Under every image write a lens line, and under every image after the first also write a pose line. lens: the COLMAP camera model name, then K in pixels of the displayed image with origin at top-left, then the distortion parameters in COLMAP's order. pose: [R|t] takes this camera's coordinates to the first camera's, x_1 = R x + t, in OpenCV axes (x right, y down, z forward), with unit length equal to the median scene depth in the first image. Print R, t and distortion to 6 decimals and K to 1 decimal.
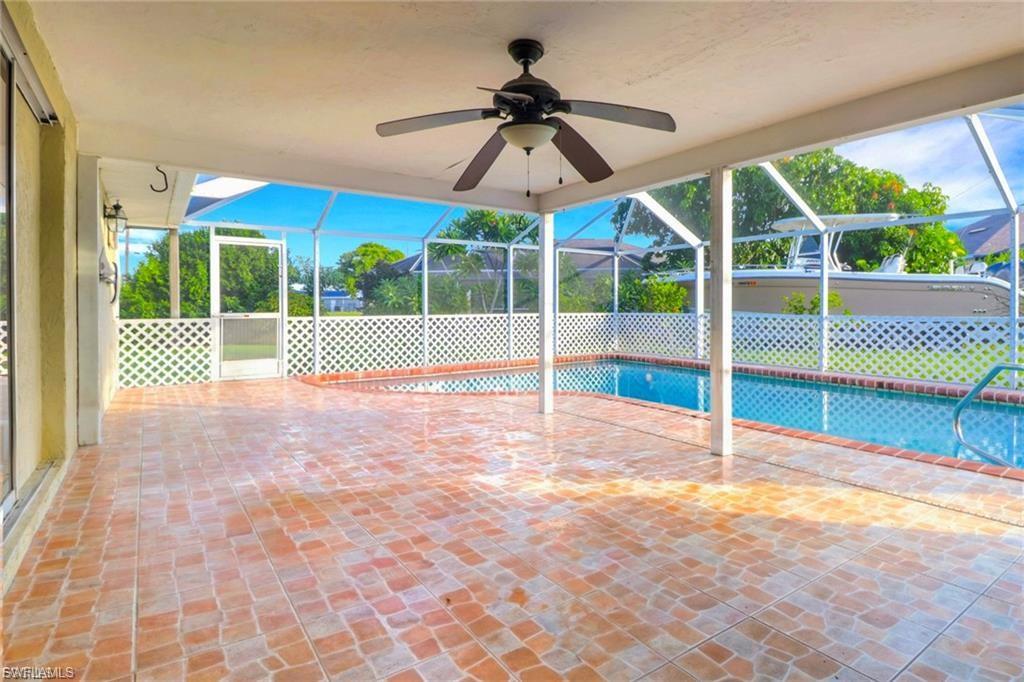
lens RADIAL K [[531.9, 0, 515.2], [0, 531.9, 326.3], [0, 0, 1]] dist [-0.000051, -0.000215]
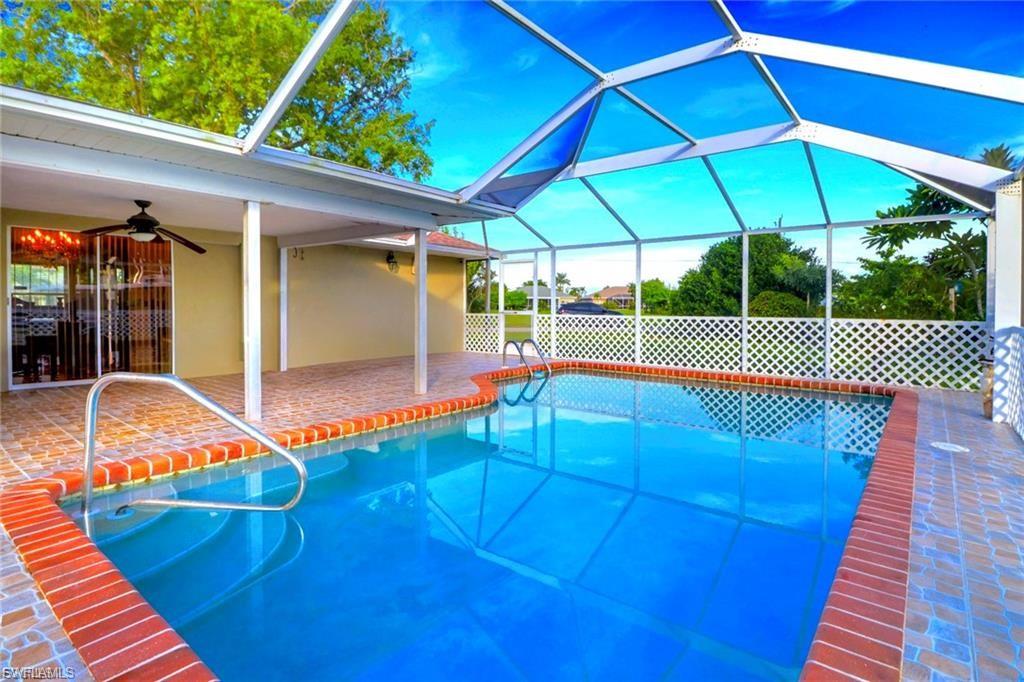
lens RADIAL K [[507.7, 0, 512.0], [0, 507.7, 341.0], [0, 0, 1]] dist [0.001070, 0.000088]
pose [[0.282342, 0.069746, -0.956775, 0.671651], [-0.041331, 0.997312, 0.060505, -0.020498], [0.958423, 0.022461, 0.284466, 0.468448]]
